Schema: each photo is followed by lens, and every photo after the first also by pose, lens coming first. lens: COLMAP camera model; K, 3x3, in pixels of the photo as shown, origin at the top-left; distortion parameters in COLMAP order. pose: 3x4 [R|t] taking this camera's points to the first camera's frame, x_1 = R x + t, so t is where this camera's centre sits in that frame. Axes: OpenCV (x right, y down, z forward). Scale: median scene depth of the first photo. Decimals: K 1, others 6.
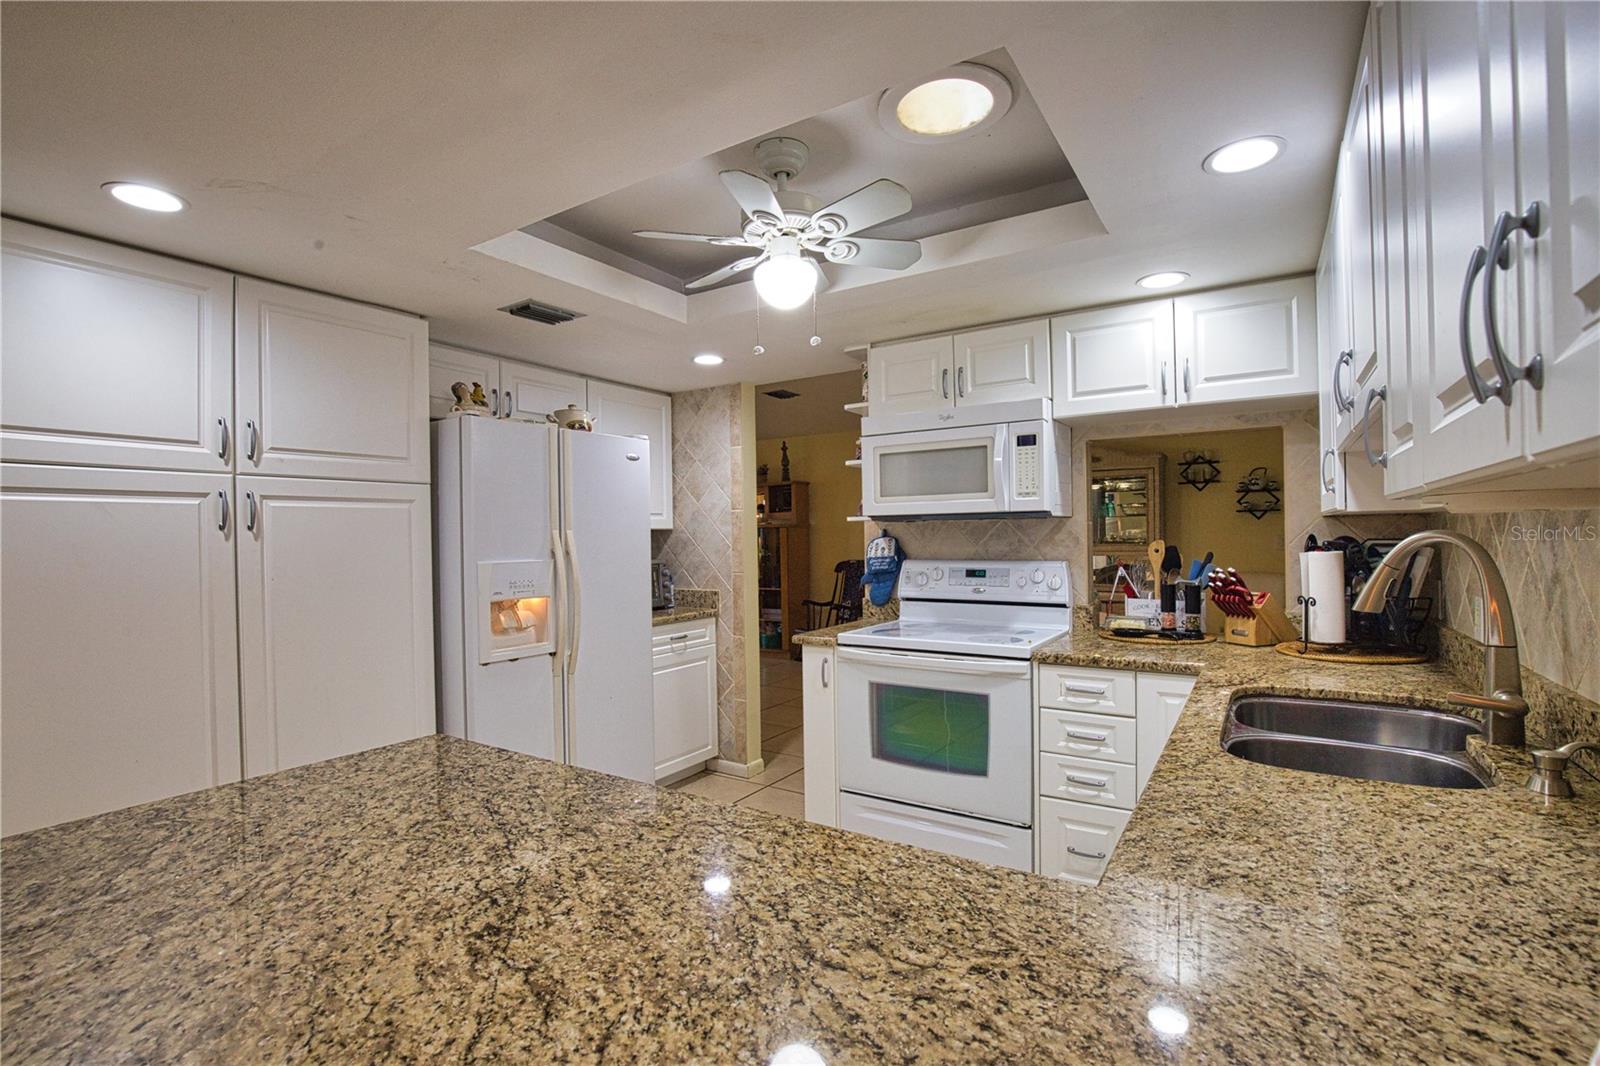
lens RADIAL K [[728.6, 0, 805.1], [0, 728.6, 537.1], [0, 0, 1]] dist [-0.031624, 0.000902]
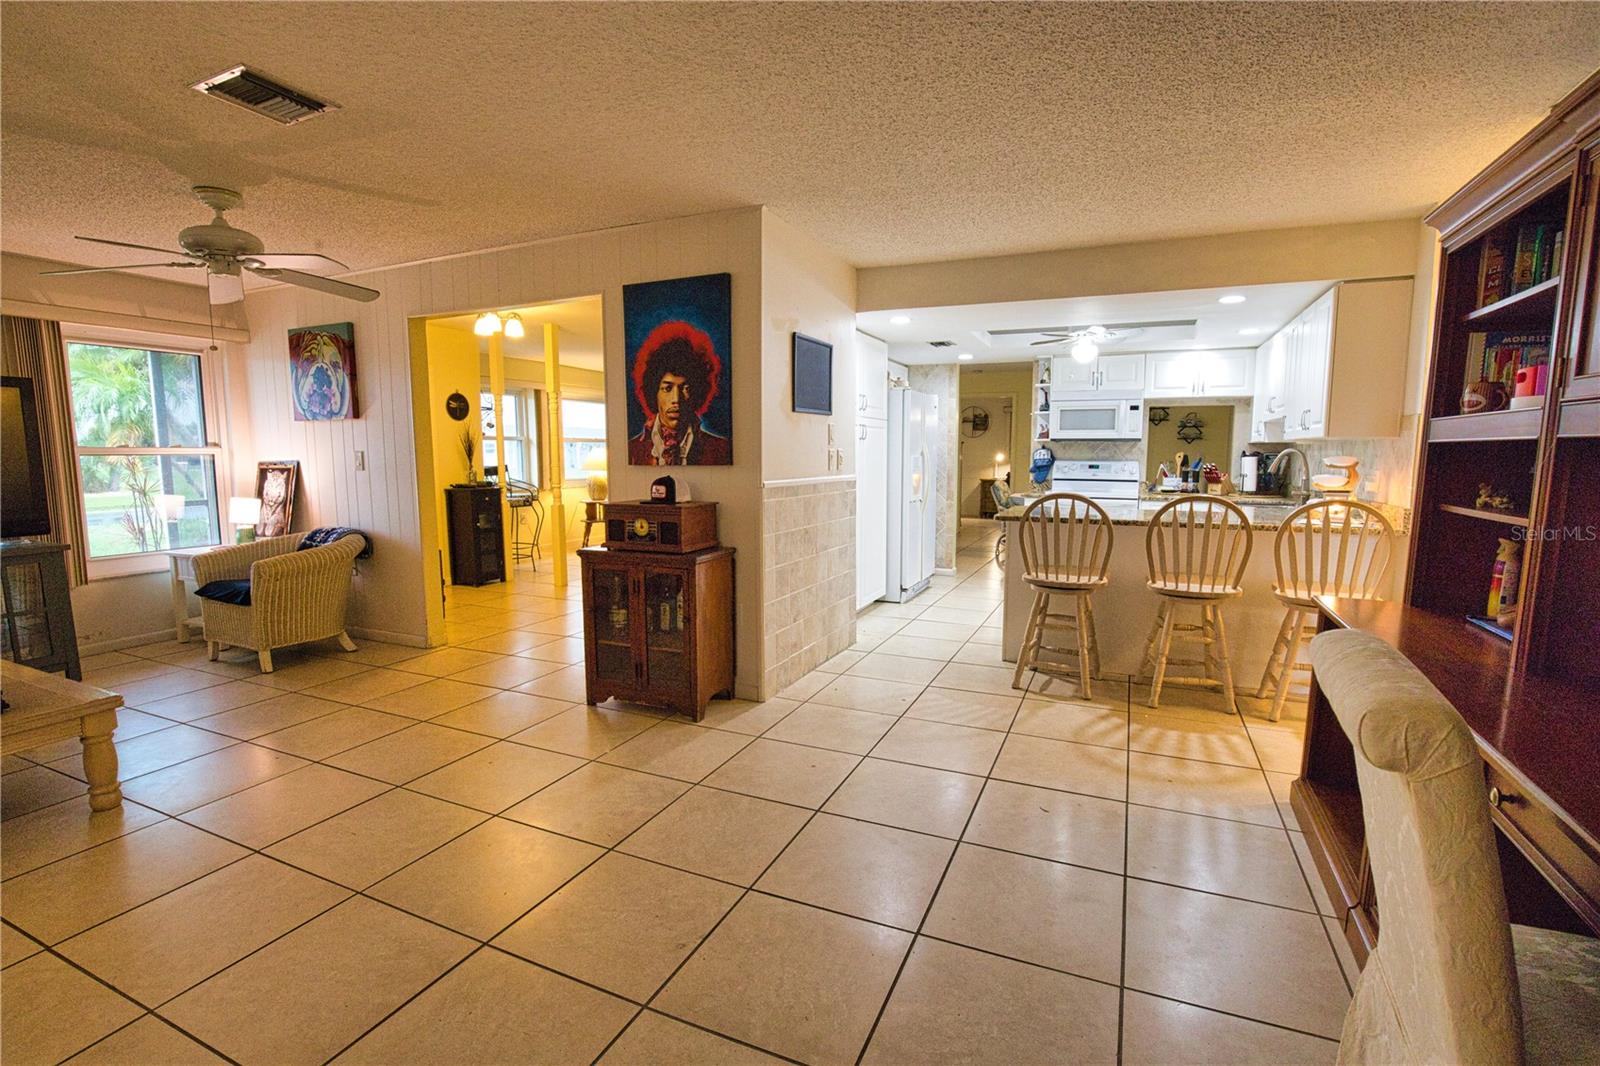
lens RADIAL K [[735.8, 0, 804.8], [0, 735.8, 537.8], [0, 0, 1]] dist [-0.030843, 0.000392]
pose [[0.988583, -0.001515, 0.150668, -1.168473], [-0.015454, 0.993657, 0.111390, 0.038851], [-0.149881, -0.112446, 0.982289, -1.271241]]
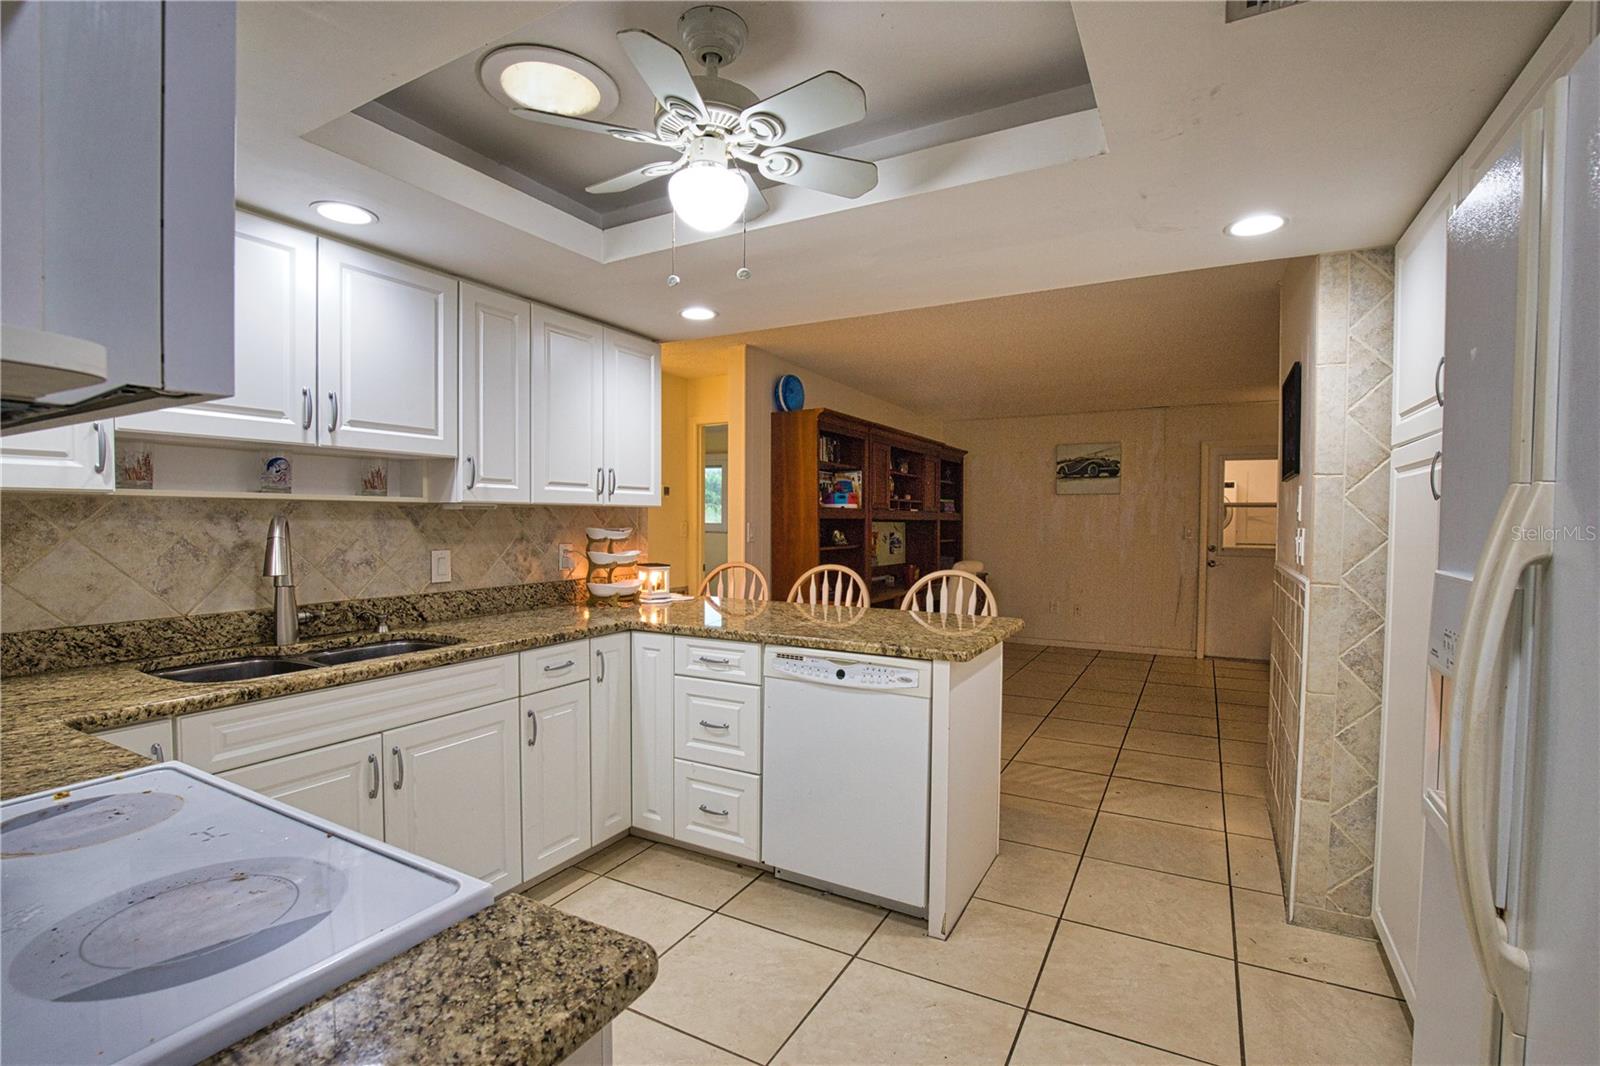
lens RADIAL K [[733.3, 0, 809.9], [0, 733.3, 543.6], [0, 0, 1]] dist [-0.035406, 0.006481]
pose [[-0.996949, 0.009318, -0.077495, -0.050453], [0.006264, 0.999197, 0.039563, -0.001724], [0.077802, 0.038957, -0.996207, 1.460156]]
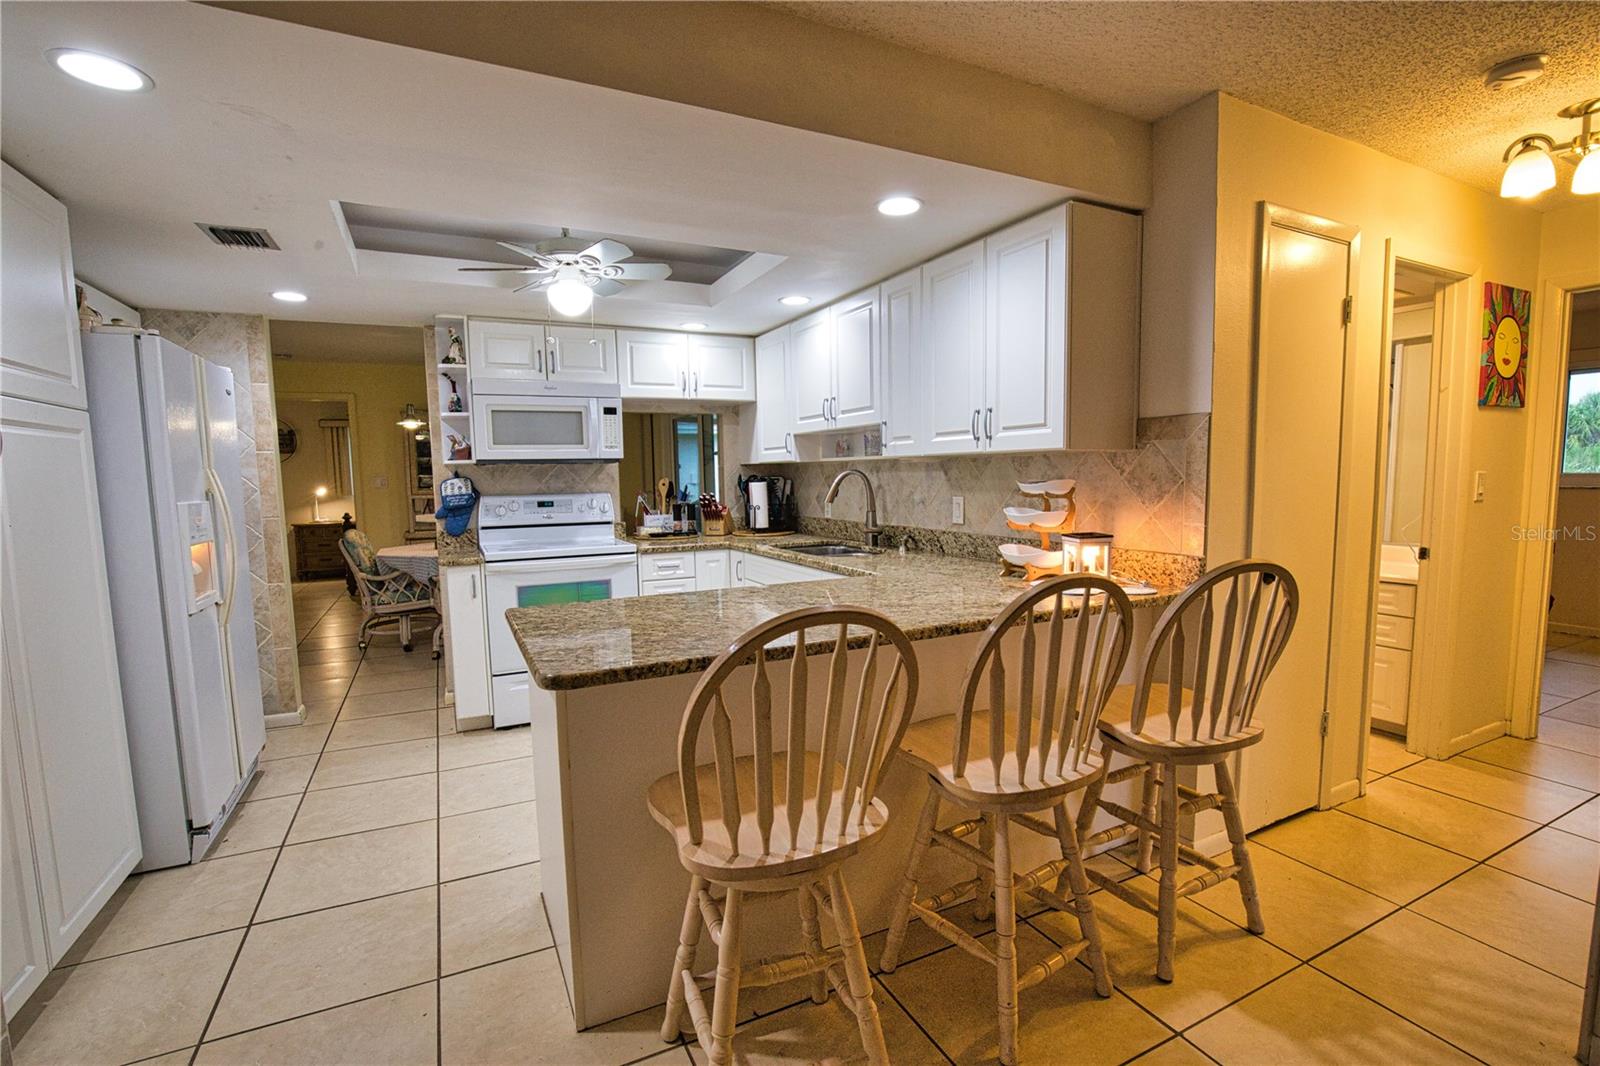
lens RADIAL K [[733.3, 0, 809.9], [0, 733.3, 543.6], [0, 0, 1]] dist [-0.035406, 0.006481]
pose [[0.507575, -0.076058, 0.858244, -0.856312], [0.011458, 0.996604, 0.081543, 0.022756], [-0.861531, -0.031555, 0.506723, -0.137922]]
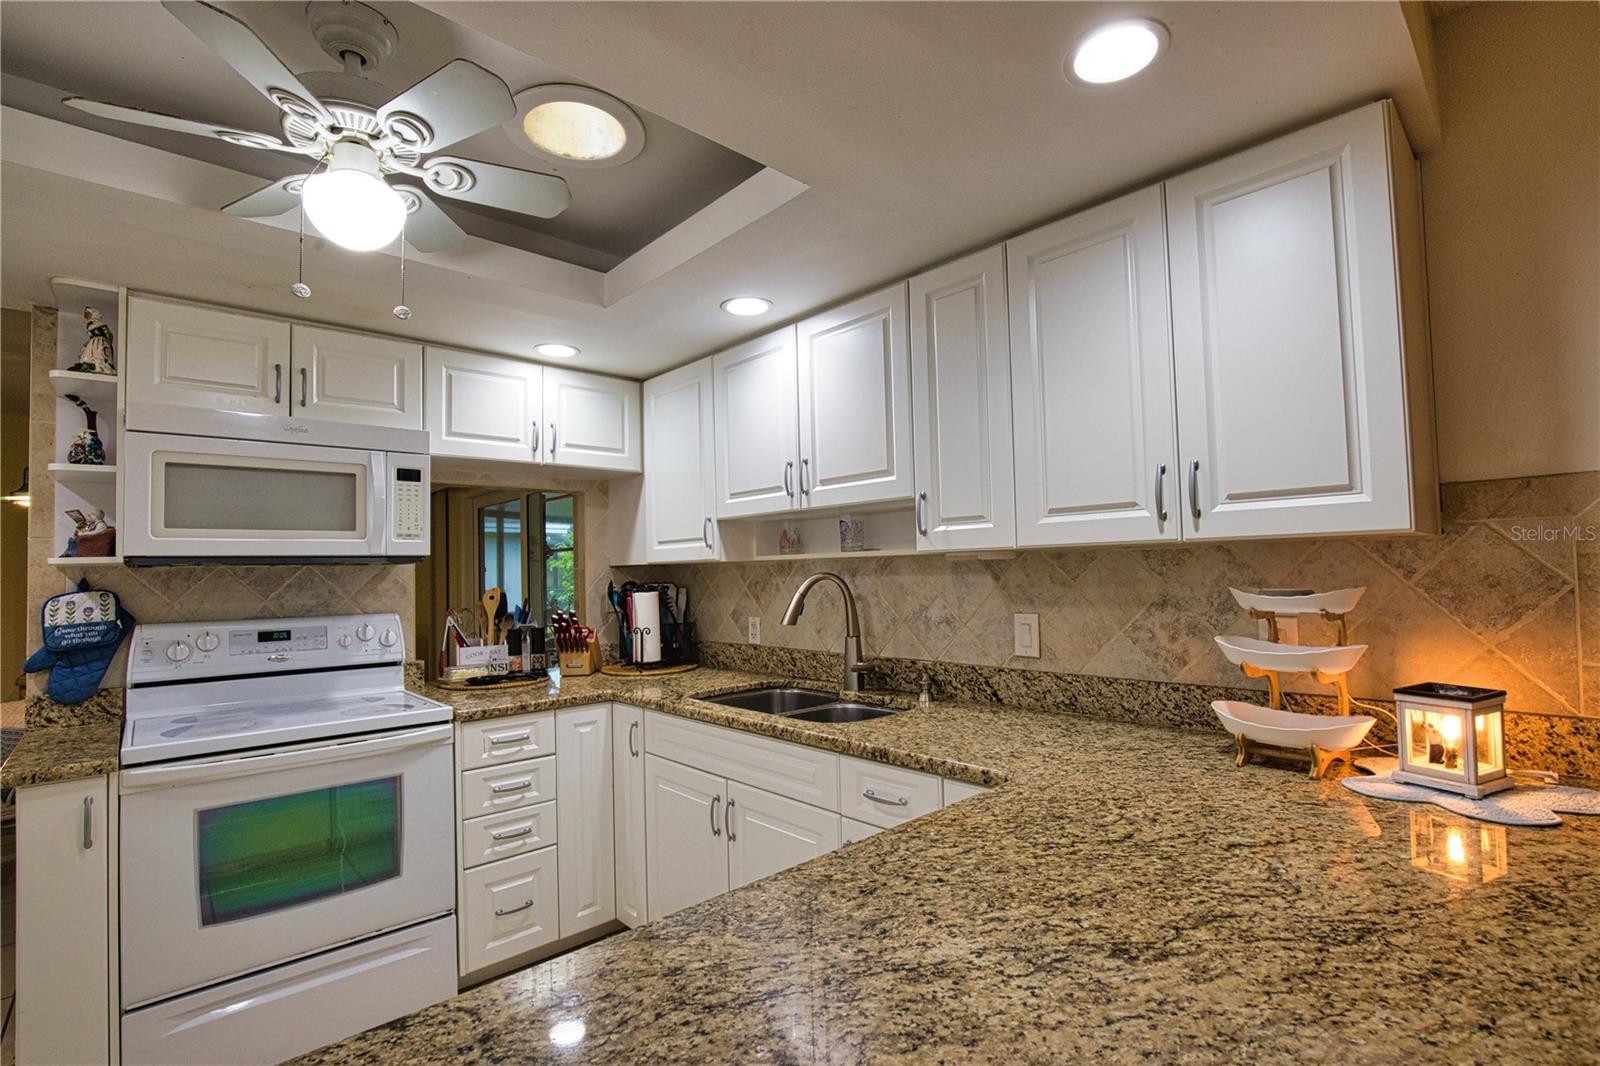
lens RADIAL K [[733.3, 0, 809.9], [0, 733.3, 543.6], [0, 0, 1]] dist [-0.035406, 0.006481]
pose [[0.246268, 0.045353, 0.968140, -0.451617], [0.022410, 0.998371, -0.052470, 0.007117], [-0.968943, 0.034618, 0.244850, 0.338501]]
